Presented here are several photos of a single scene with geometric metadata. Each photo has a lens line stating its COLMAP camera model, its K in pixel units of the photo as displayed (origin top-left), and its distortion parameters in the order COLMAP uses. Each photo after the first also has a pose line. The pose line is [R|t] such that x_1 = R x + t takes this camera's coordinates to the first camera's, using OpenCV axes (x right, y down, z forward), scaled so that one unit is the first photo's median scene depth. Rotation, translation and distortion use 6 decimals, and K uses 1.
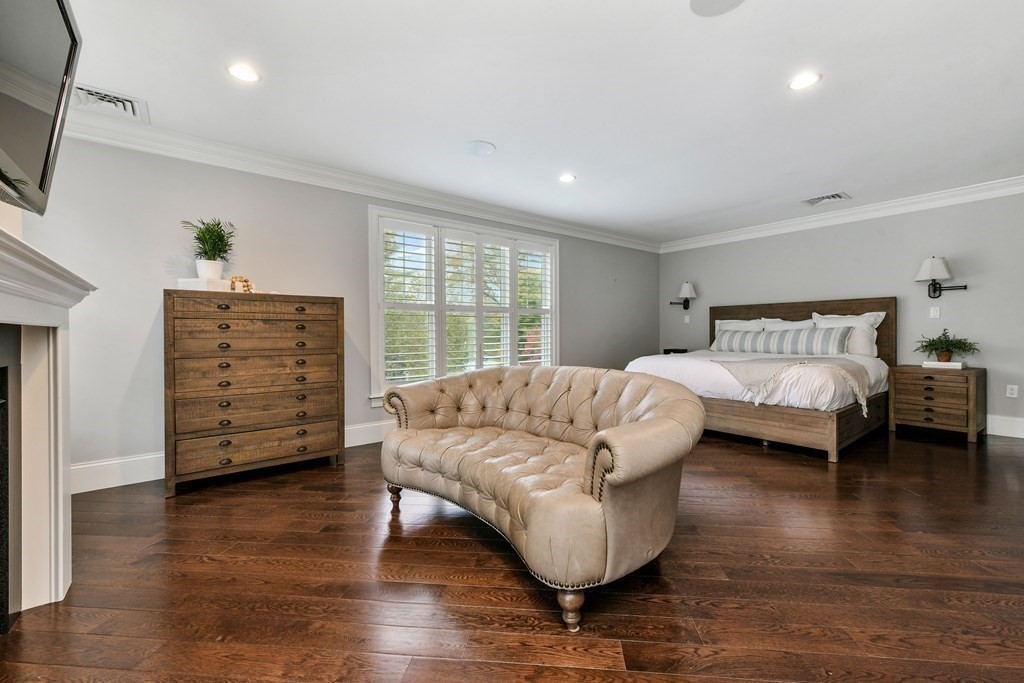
lens RADIAL K [[418.9, 0, 513.6], [0, 418.9, 337.3], [0, 0, 1]] dist [0.001372, 0.000072]
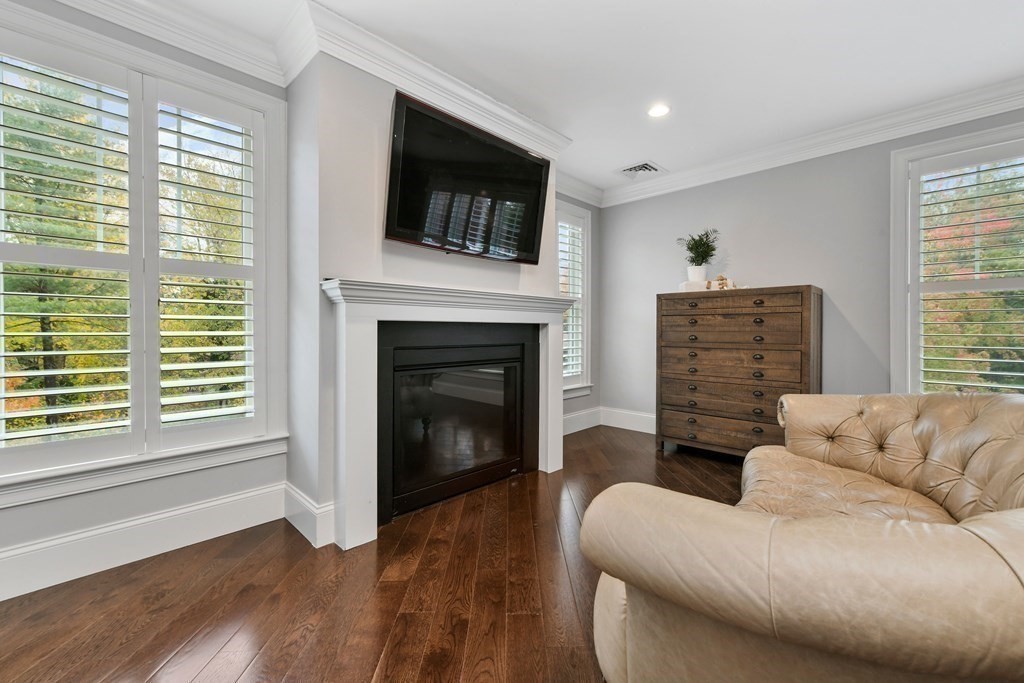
lens RADIAL K [[418.9, 0, 513.6], [0, 418.9, 337.3], [0, 0, 1]] dist [0.001372, 0.000072]
pose [[0.132537, 0.025591, -0.990848, 0.392989], [-0.011832, 0.999636, 0.024235, -0.003388], [0.991107, 0.008512, 0.132792, 0.333609]]
